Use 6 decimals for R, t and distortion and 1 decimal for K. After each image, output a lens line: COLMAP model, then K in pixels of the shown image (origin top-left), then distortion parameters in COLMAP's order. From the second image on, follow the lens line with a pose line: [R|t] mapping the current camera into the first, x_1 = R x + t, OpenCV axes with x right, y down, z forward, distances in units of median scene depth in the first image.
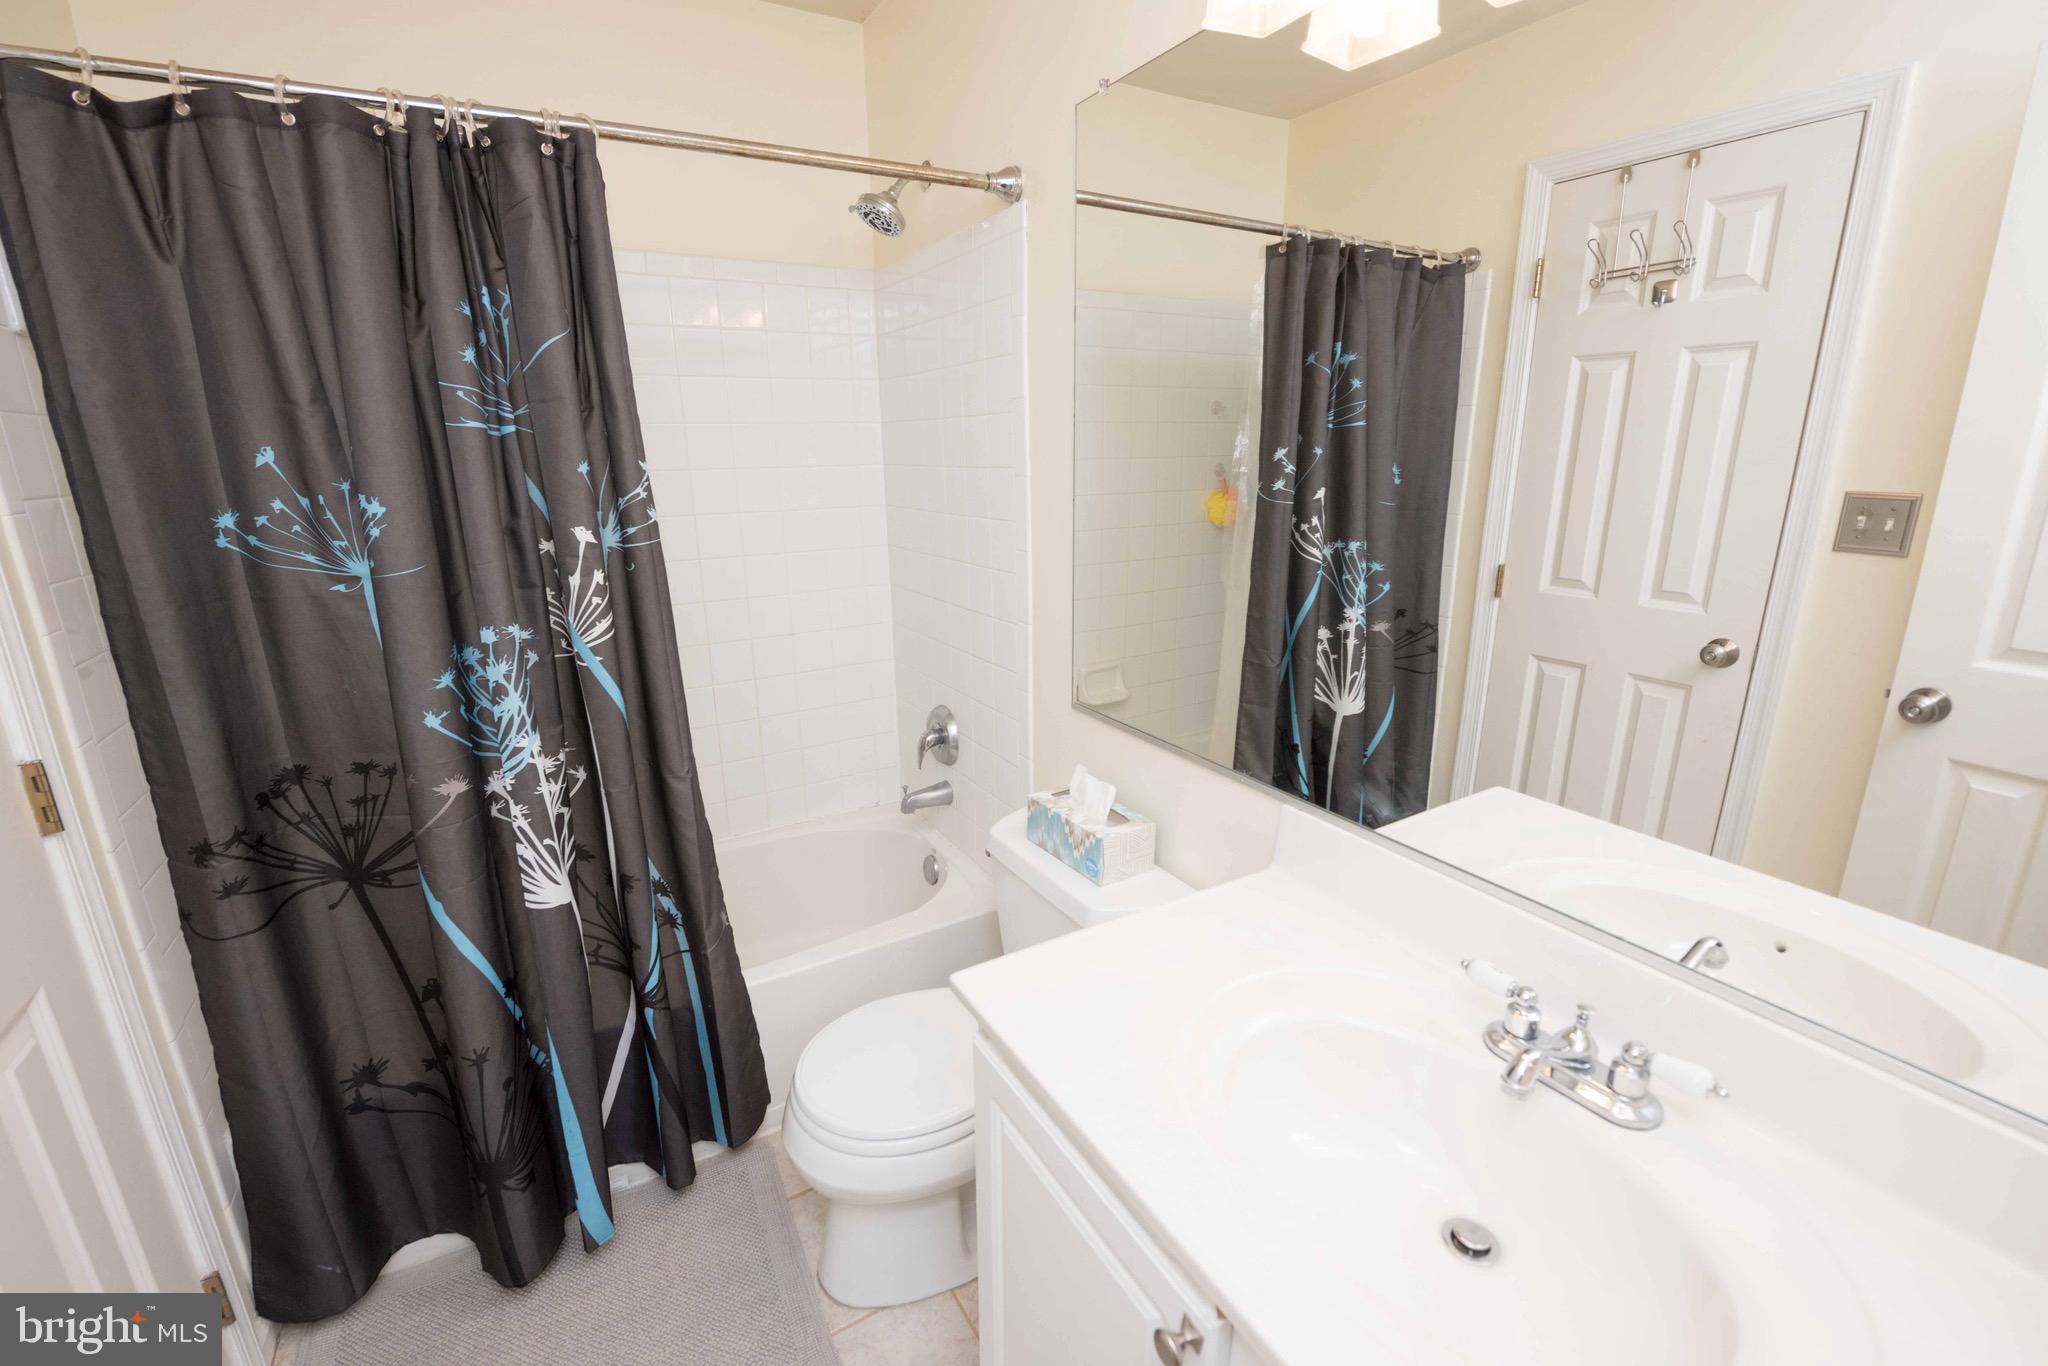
lens RADIAL K [[872.3, 0, 1011.6], [0, 872.3, 683.1], [0, 0, 1]] dist [-0.015726, -0.001471]
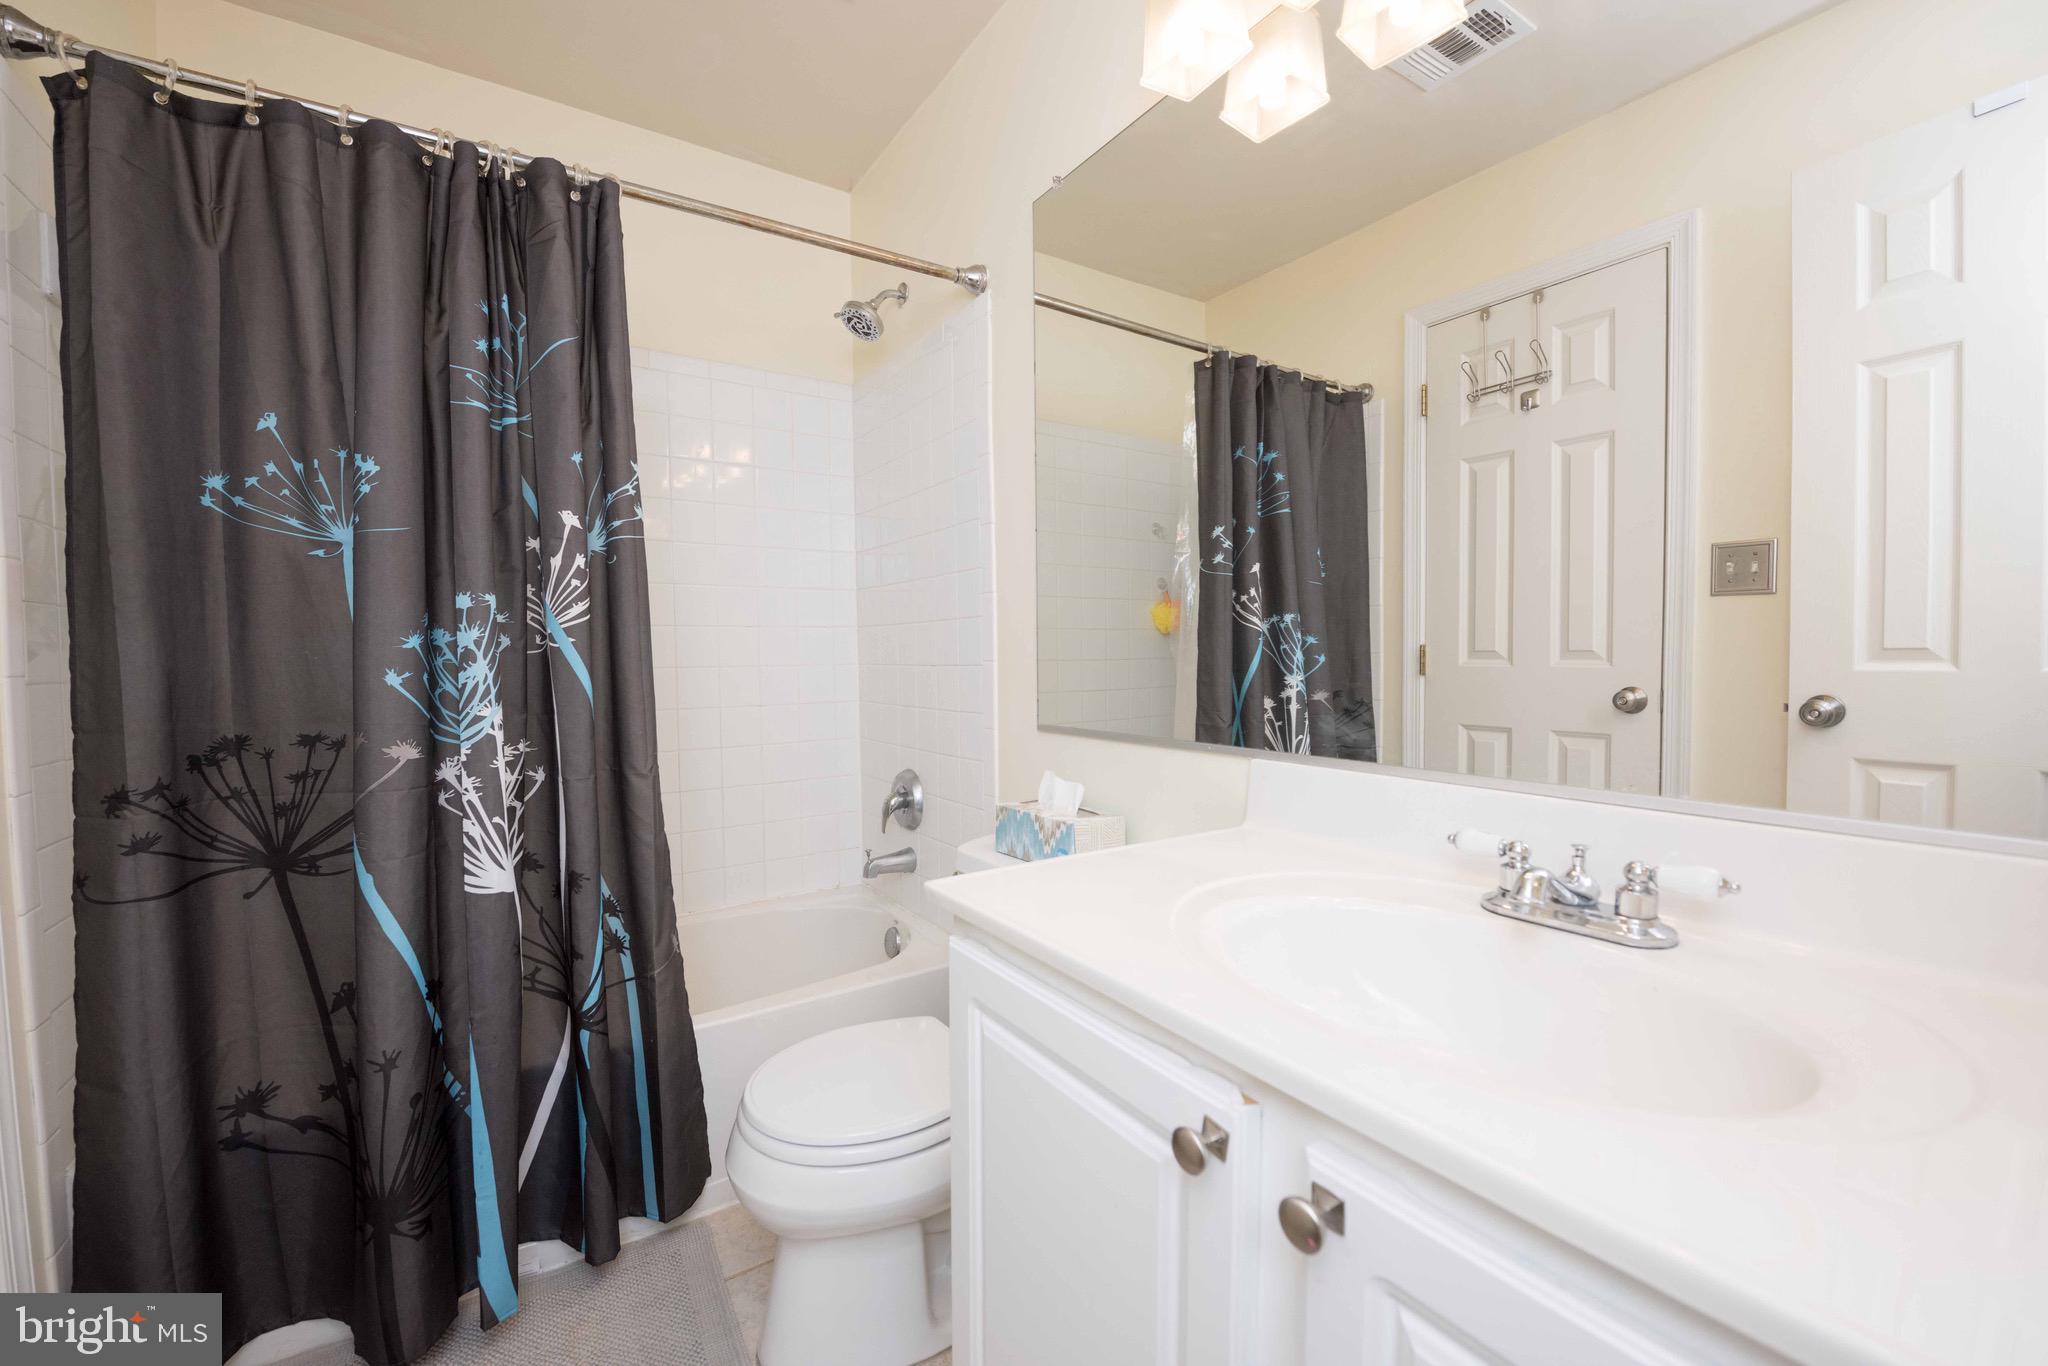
lens RADIAL K [[827.9, 0, 1013.1], [0, 827.9, 687.9], [0, 0, 1]] dist [-0.015739, -0.001703]
pose [[0.998260, 0.000337, 0.058963, -0.019124], [0.013067, 0.973857, -0.226786, 0.229992], [-0.057497, 0.227162, 0.972158, 0.049716]]
